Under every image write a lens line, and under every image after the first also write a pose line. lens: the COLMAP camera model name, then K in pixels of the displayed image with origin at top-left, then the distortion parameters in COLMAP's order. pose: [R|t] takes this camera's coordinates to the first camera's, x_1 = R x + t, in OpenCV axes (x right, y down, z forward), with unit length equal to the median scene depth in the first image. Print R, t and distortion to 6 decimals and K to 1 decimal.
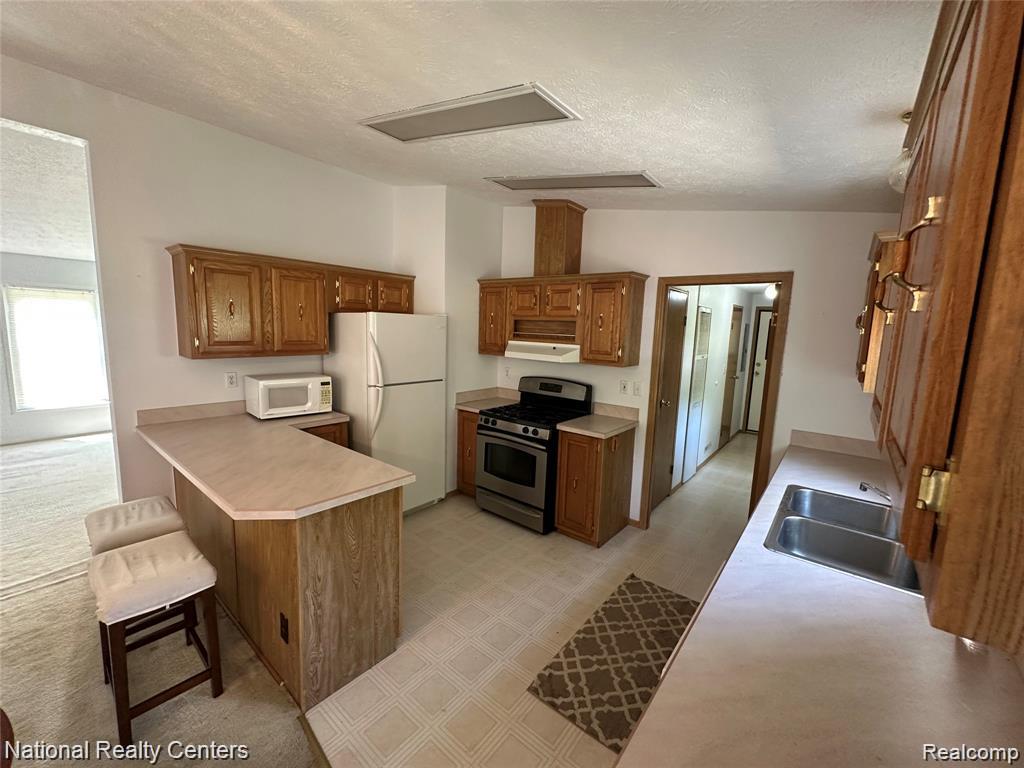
lens RADIAL K [[407.1, 0, 512.3], [0, 407.1, 383.8], [0, 0, 1]] dist [-0.004053, 0.000550]
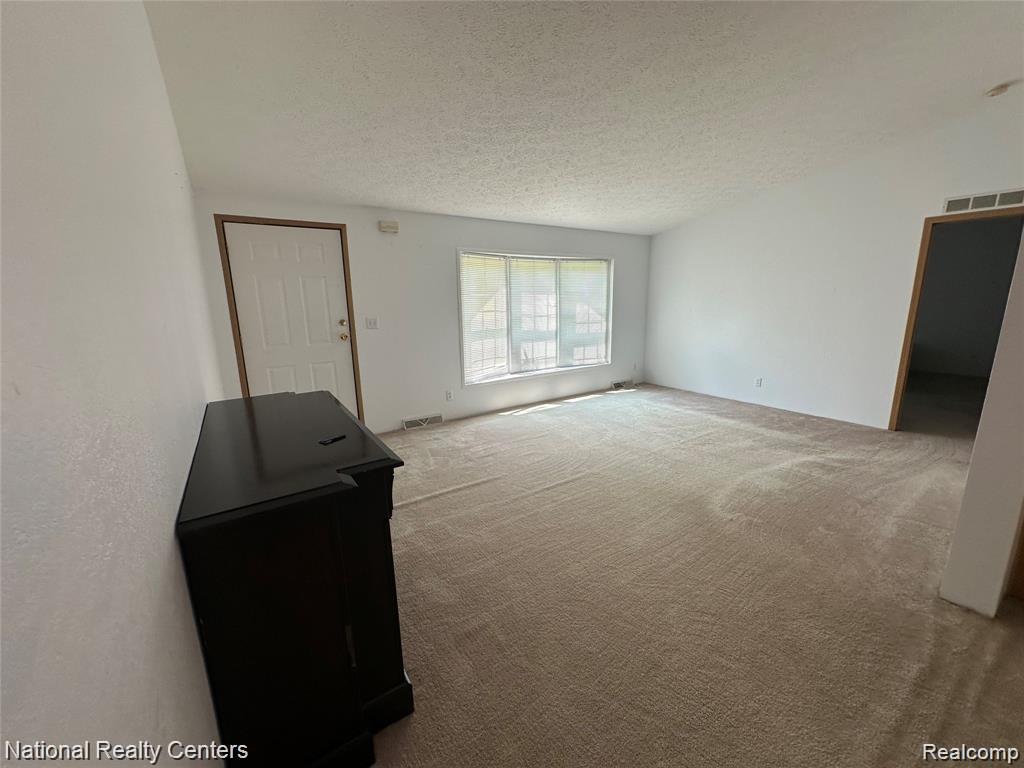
lens RADIAL K [[407.1, 0, 512.2], [0, 407.1, 384.0], [0, 0, 1]] dist [-0.004053, 0.000550]
pose [[0.953201, 0.007923, -0.302235, -1.161516], [0.011135, 0.998058, 0.061281, 0.010883], [0.302133, -0.061778, 0.951262, 0.145817]]
